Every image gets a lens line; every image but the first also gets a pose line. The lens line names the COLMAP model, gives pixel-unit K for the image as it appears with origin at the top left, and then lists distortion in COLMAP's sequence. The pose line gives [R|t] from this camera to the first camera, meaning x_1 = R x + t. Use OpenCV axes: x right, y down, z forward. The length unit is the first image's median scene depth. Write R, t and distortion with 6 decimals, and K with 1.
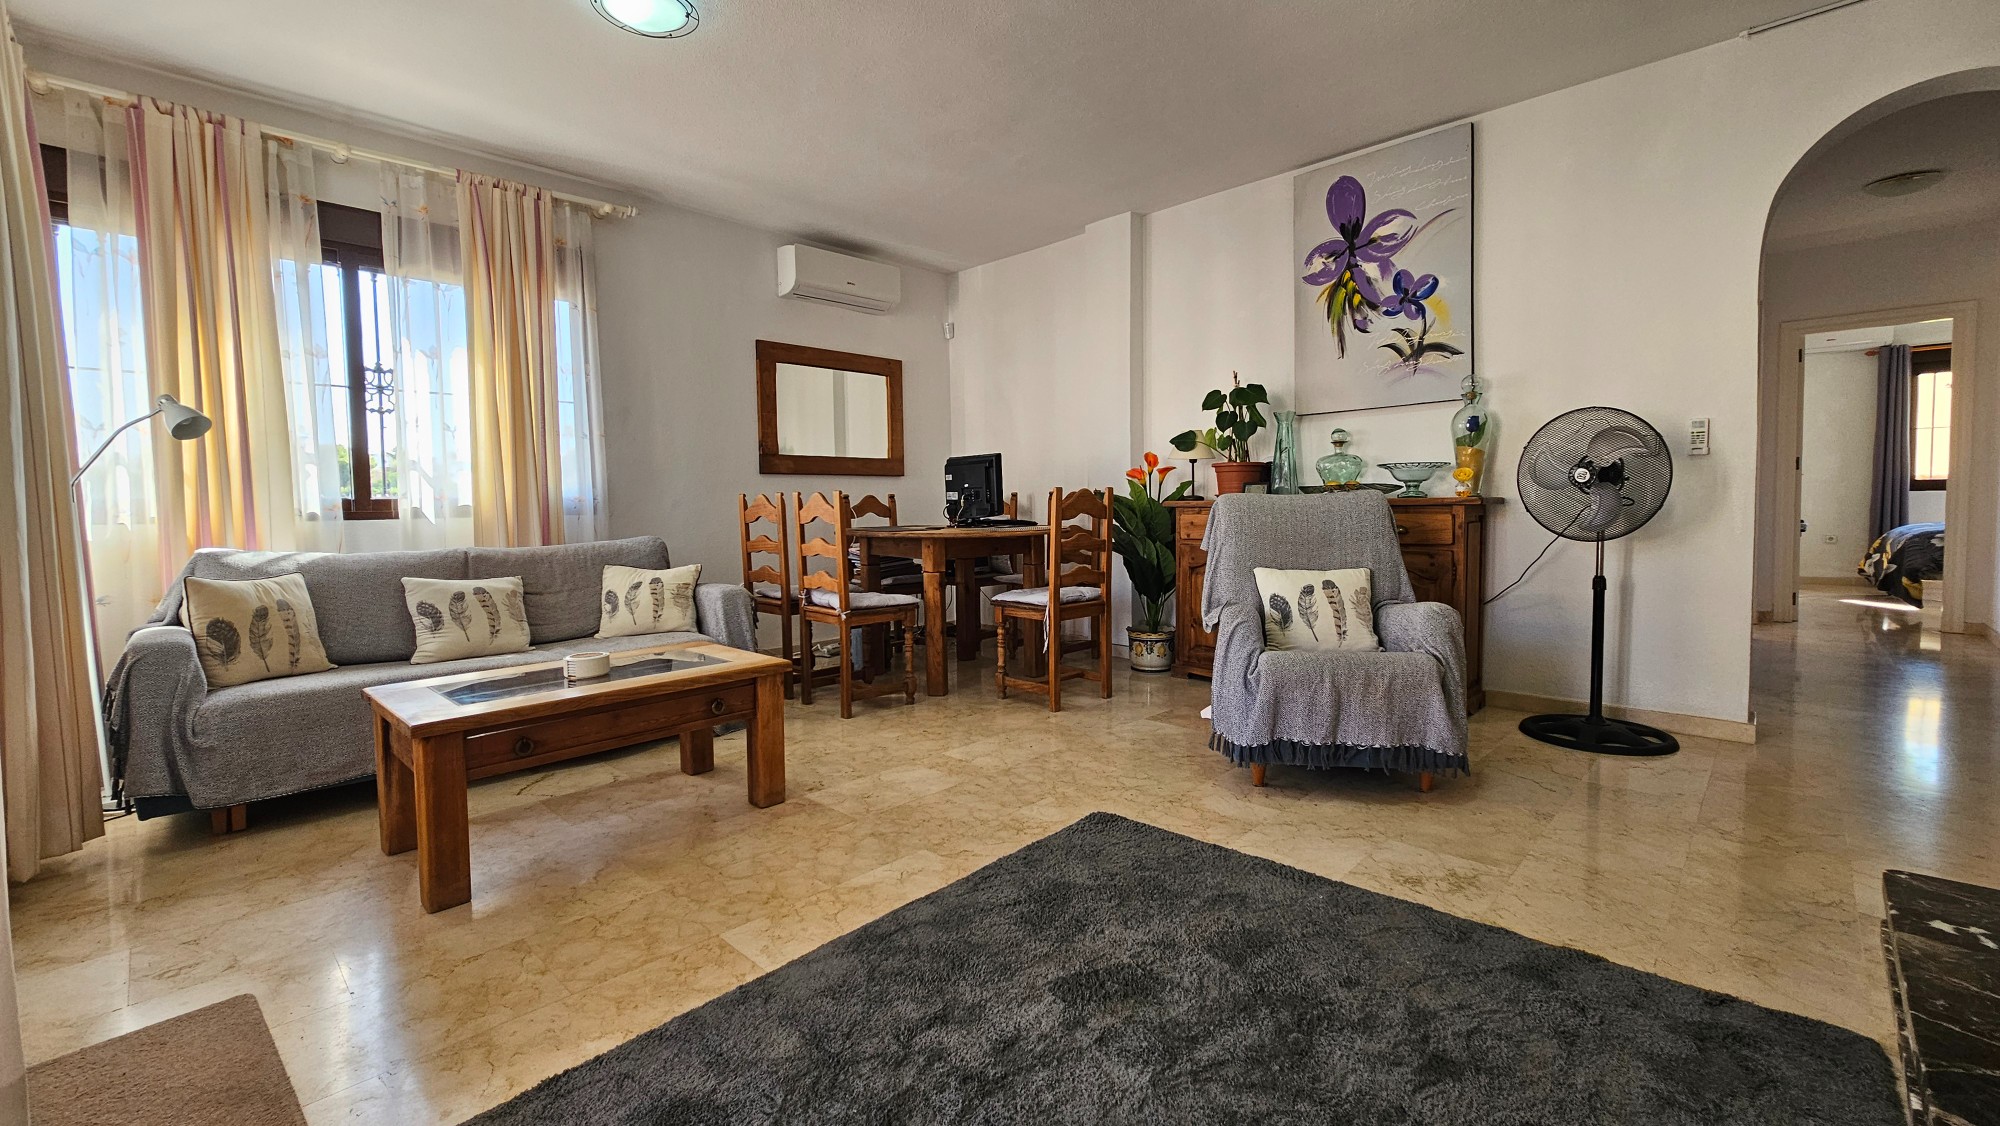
lens RADIAL K [[816.1, 0, 1004.2], [0, 816.1, 560.3], [0, 0, 1]] dist [-0.021142, -0.000680]
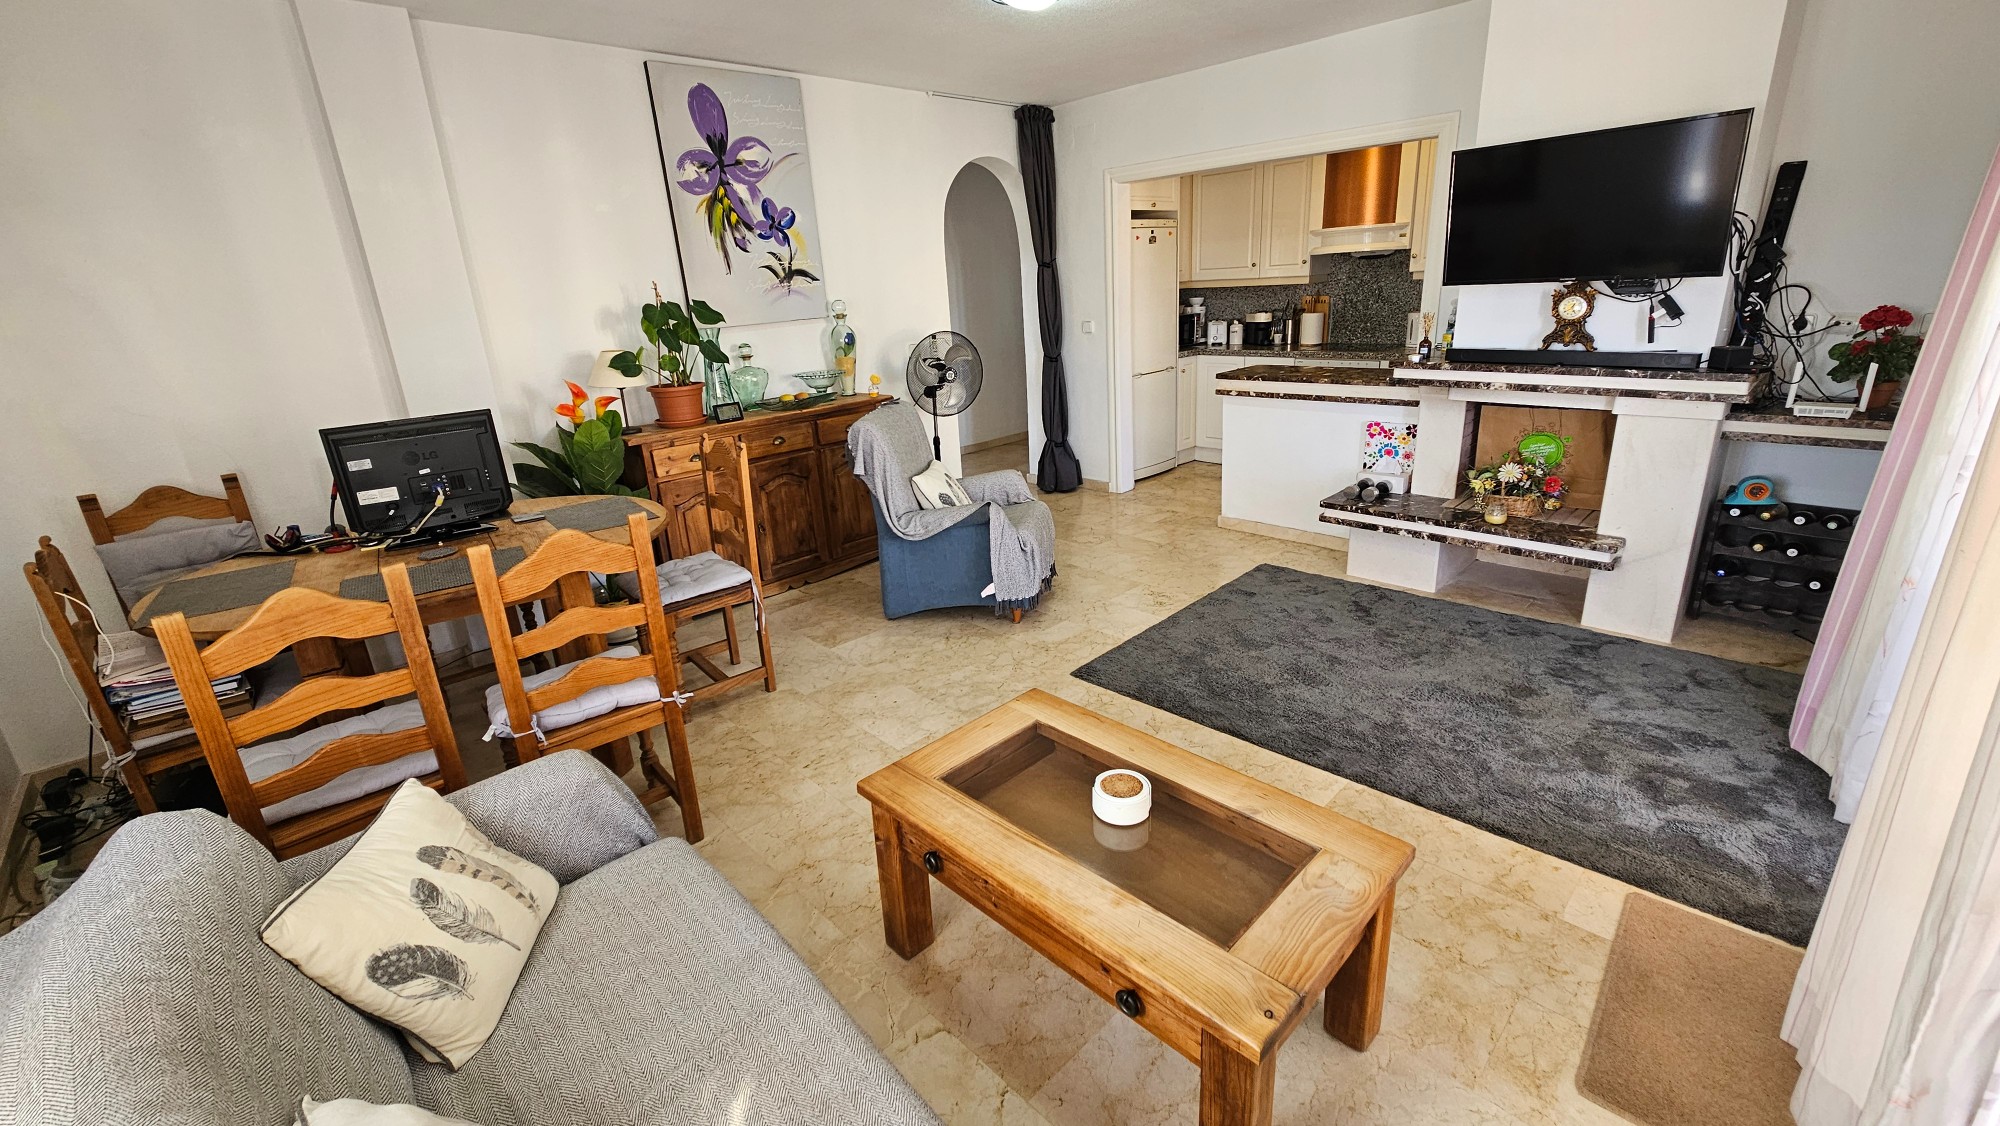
lens RADIAL K [[816.1, 0, 1003.2], [0, 816.1, 558.0], [0, 0, 1]] dist [-0.021142, -0.000680]
pose [[0.017481, -0.307451, 0.951403, -0.717009], [0.114634, 0.945890, 0.303563, -0.188438], [-0.993254, 0.103757, 0.051780, 0.661869]]
